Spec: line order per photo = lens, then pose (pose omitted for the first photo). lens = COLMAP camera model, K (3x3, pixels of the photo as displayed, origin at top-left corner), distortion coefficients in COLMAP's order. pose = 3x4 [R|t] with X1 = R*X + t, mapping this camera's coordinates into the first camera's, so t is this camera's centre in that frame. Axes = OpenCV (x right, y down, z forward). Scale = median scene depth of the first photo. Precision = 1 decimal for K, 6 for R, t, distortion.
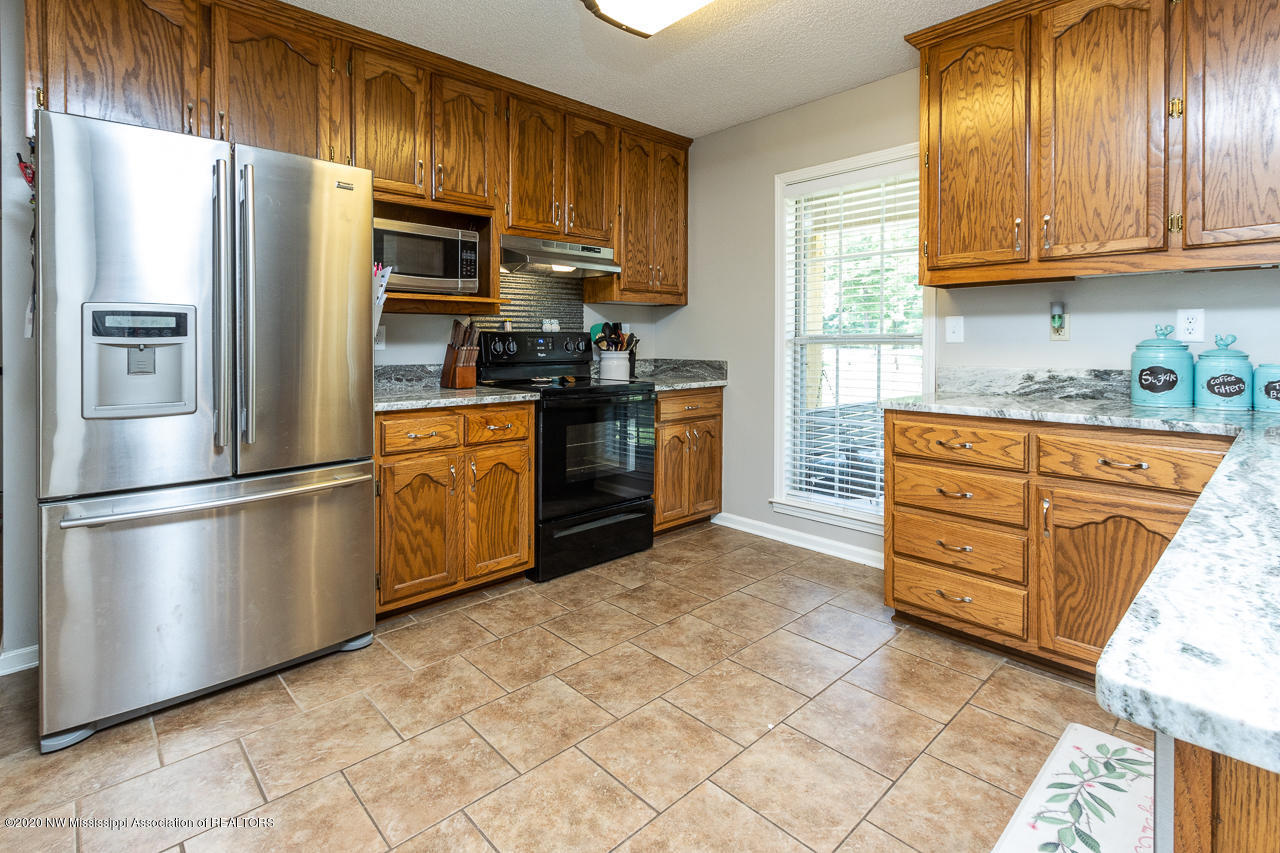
lens RADIAL K [[608.1, 0, 631.7], [0, 608.1, 349.0], [0, 0, 1]] dist [0.004502, -0.002155]
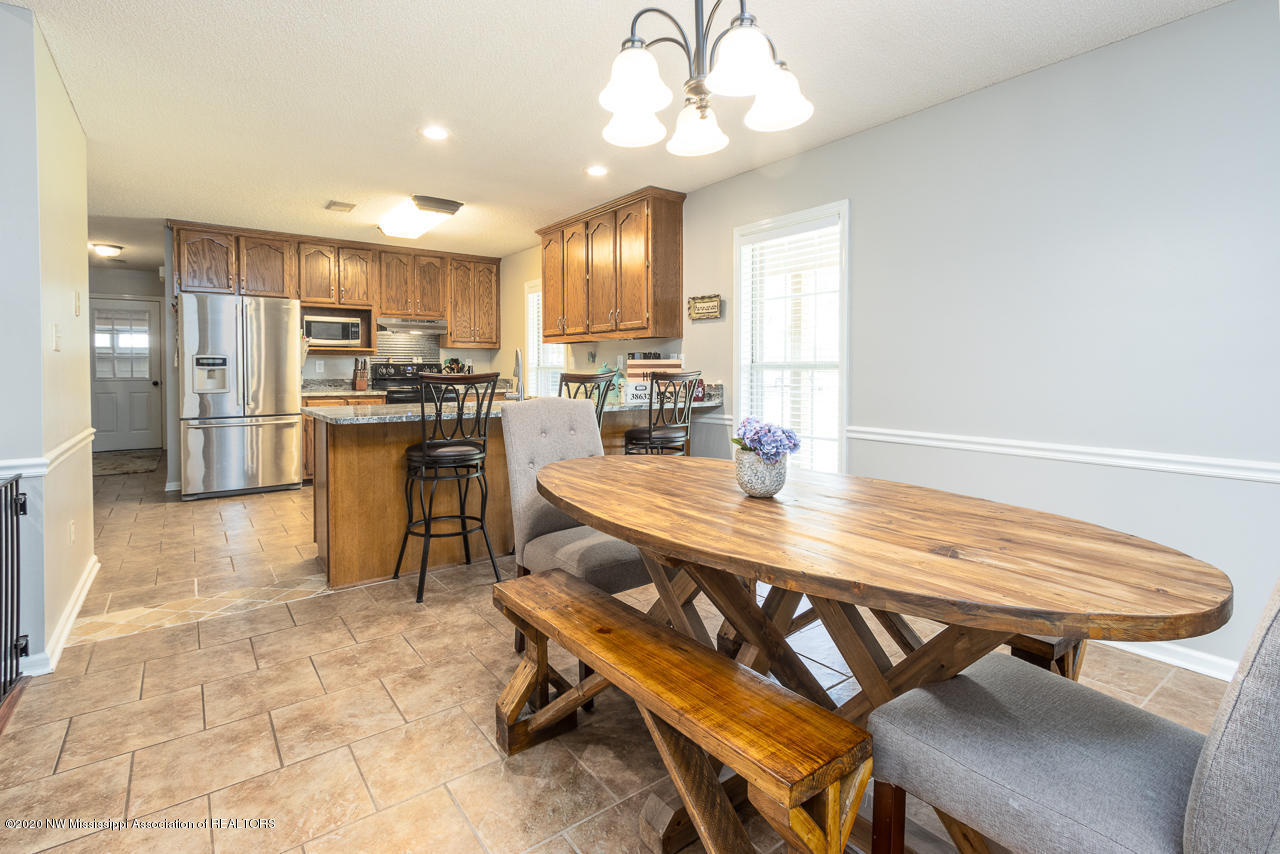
lens RADIAL K [[608.1, 0, 649.9], [0, 608.1, 371.5], [0, 0, 1]] dist [0.004502, -0.002155]
pose [[0.998164, -0.000767, -0.060569, 1.014475], [0.000121, 0.999943, -0.010666, 0.025122], [0.060574, 0.010639, 0.998107, -1.233237]]
